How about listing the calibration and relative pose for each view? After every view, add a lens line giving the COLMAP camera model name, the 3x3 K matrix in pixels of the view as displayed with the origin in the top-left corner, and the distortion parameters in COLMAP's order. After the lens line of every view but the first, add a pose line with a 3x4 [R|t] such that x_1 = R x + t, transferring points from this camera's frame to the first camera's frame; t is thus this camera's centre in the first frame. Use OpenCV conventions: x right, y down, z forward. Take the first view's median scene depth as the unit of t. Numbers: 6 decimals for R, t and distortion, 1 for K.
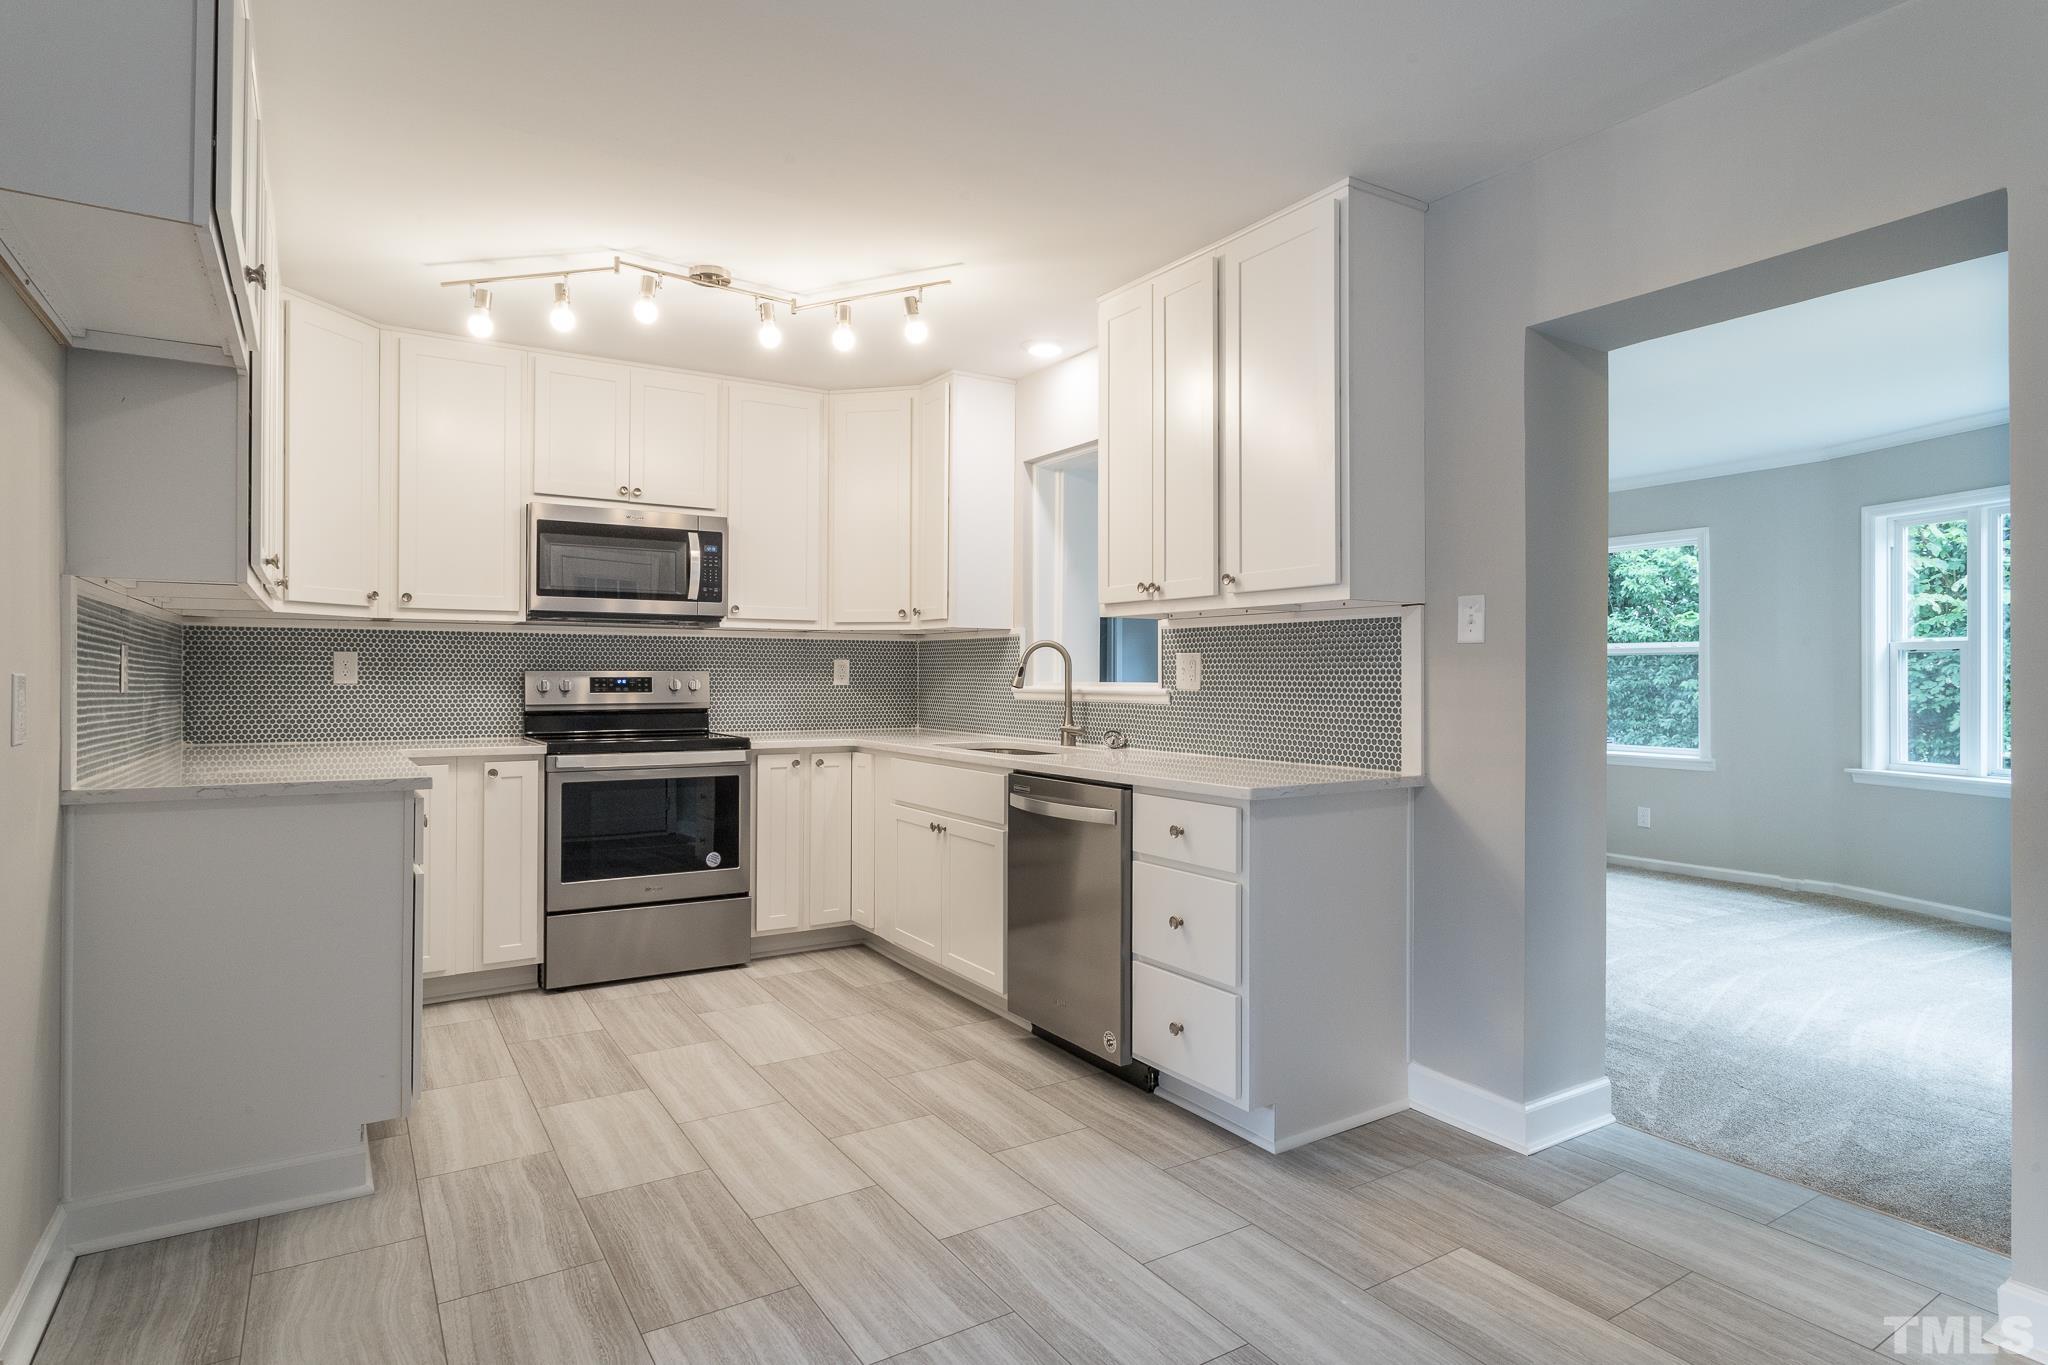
lens RADIAL K [[1105.1, 0, 1026.6], [0, 1105.1, 676.1], [0, 0, 1]] dist [0.002547, 0.000228]
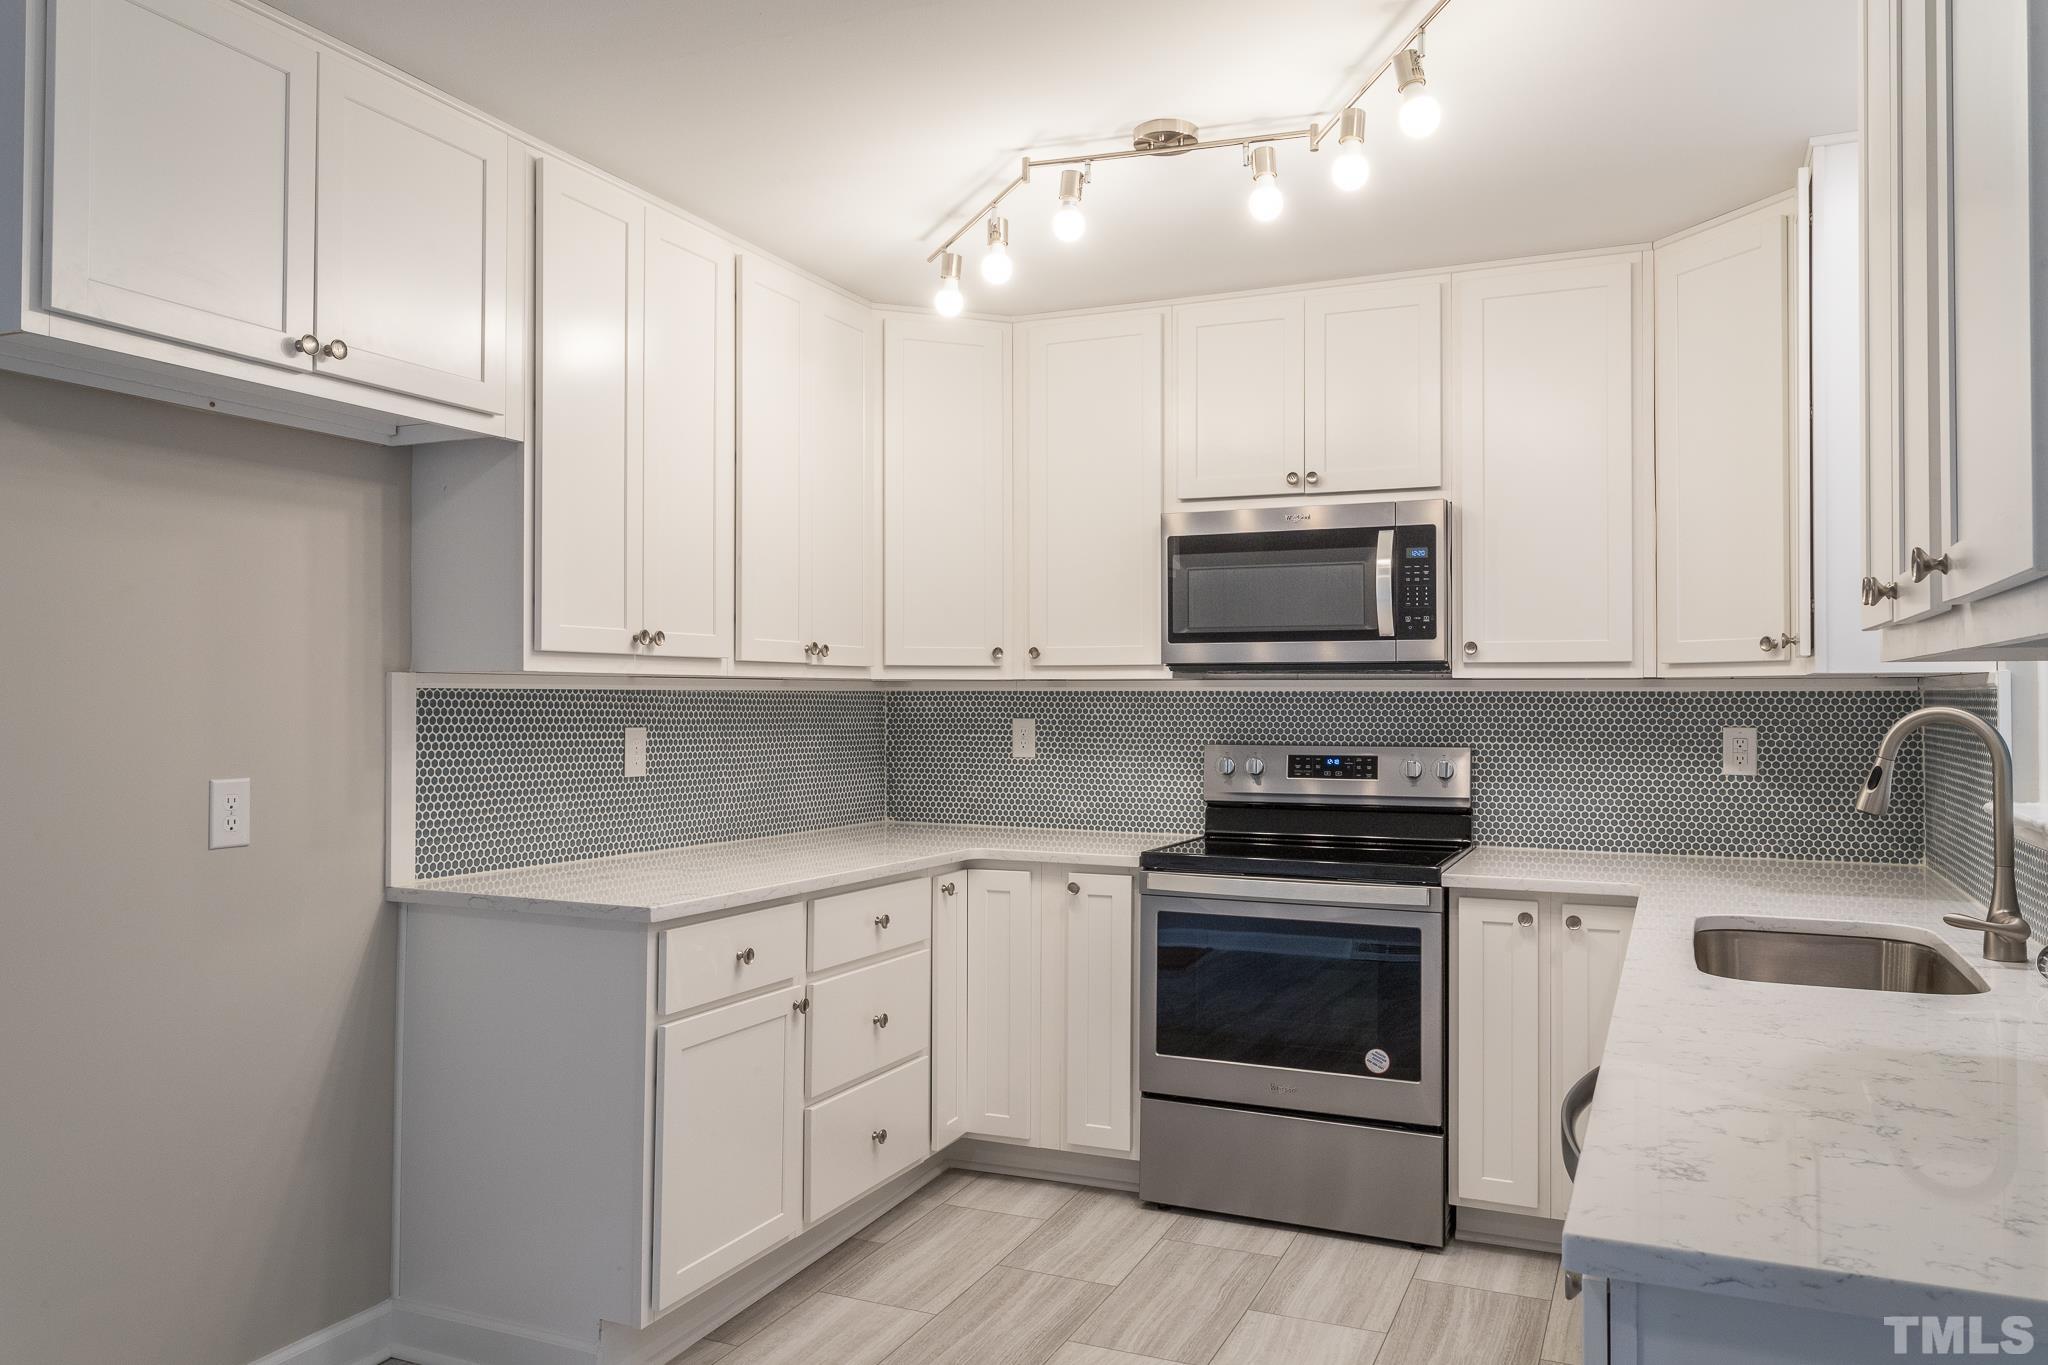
lens RADIAL K [[1476.4, 0, 1024.2], [0, 1476.4, 681.9], [0, 0, 1]] dist [-0.005988, 0.003449]
pose [[0.551469, -0.010093, -0.834134, 0.301913], [-0.000397, 0.999924, -0.012362, -0.035515], [0.834195, 0.007148, 0.551423, 0.393137]]
